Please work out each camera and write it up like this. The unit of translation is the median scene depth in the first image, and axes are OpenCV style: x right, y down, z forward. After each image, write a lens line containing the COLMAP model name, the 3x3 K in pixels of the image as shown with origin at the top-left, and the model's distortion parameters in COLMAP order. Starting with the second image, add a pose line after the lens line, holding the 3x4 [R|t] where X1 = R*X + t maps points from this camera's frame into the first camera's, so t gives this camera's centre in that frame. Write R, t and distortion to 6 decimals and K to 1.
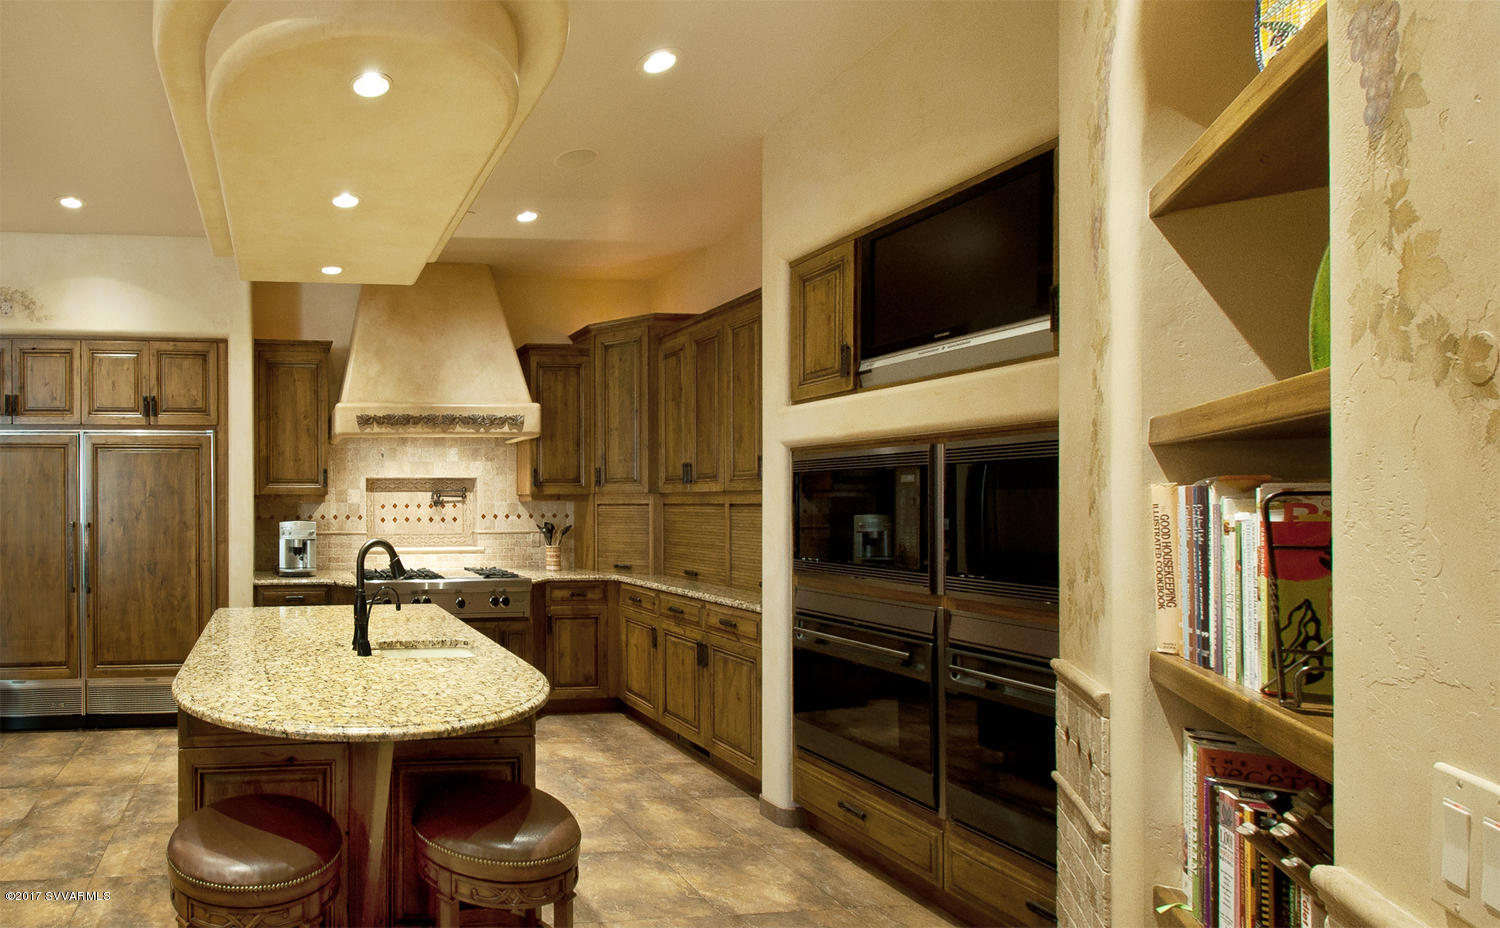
lens RADIAL K [[654.1, 0, 750.8], [0, 654.1, 525.6], [0, 0, 1]] dist [0.000812, 0.000044]
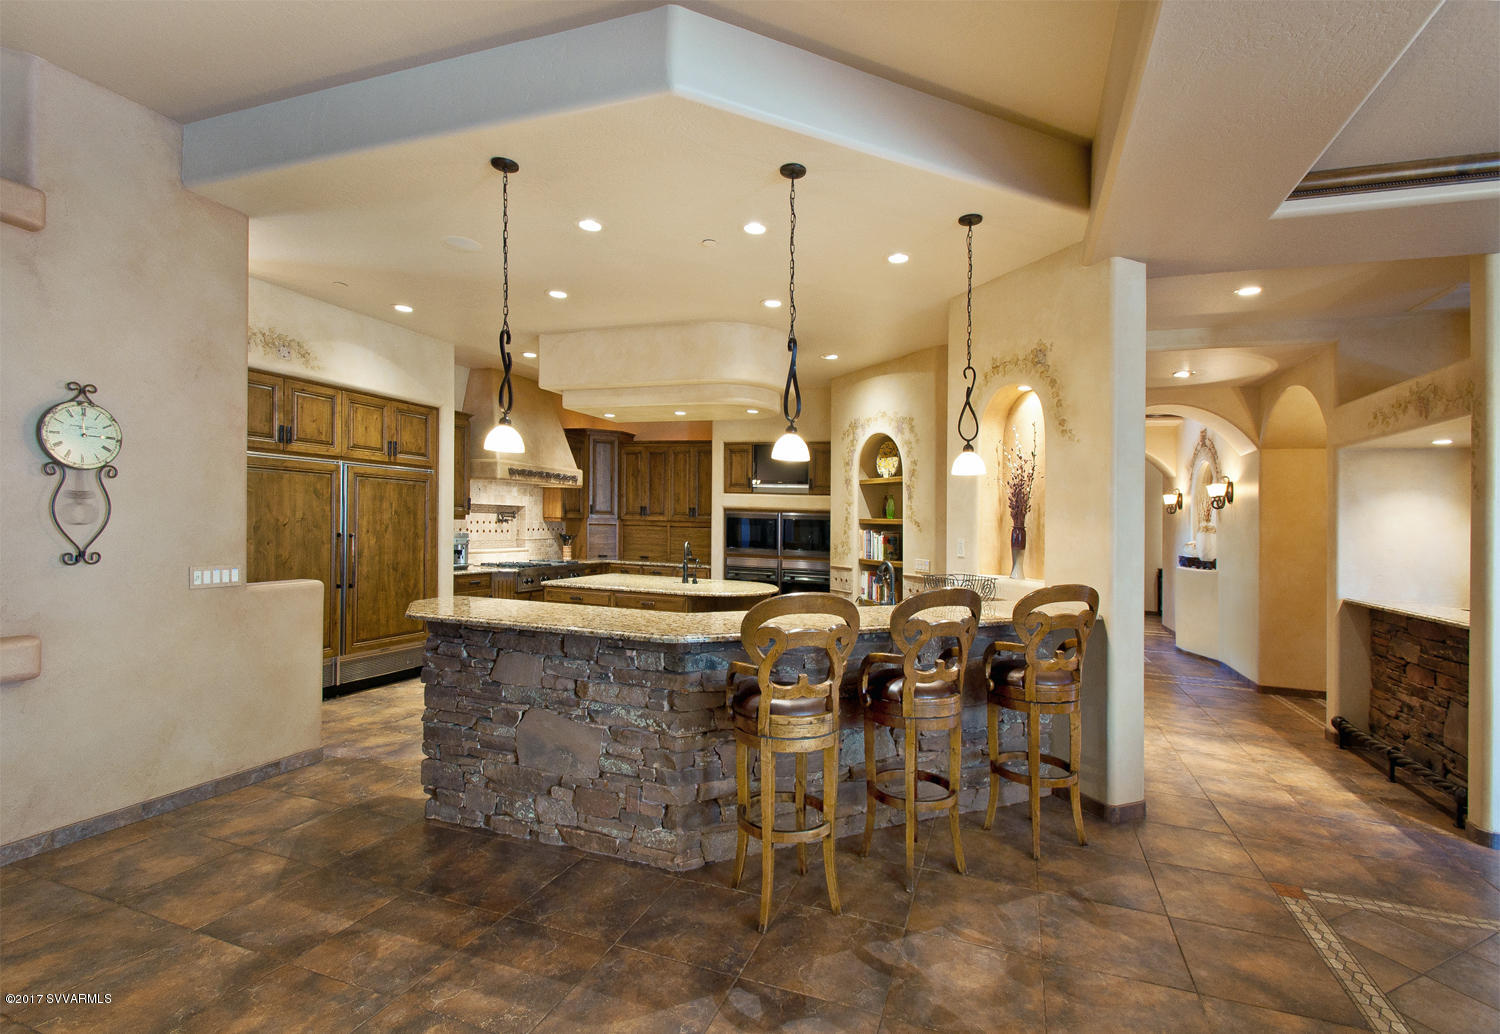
lens RADIAL K [[691.1, 0, 750.2], [0, 691.1, 525.3], [0, 0, 1]] dist [0.000176, -0.000005]
pose [[0.446784, 0.012078, 0.894560, -1.877470], [-0.008011, 0.999923, -0.009500, -0.013734], [-0.894606, -0.002922, 0.446846, -0.315395]]
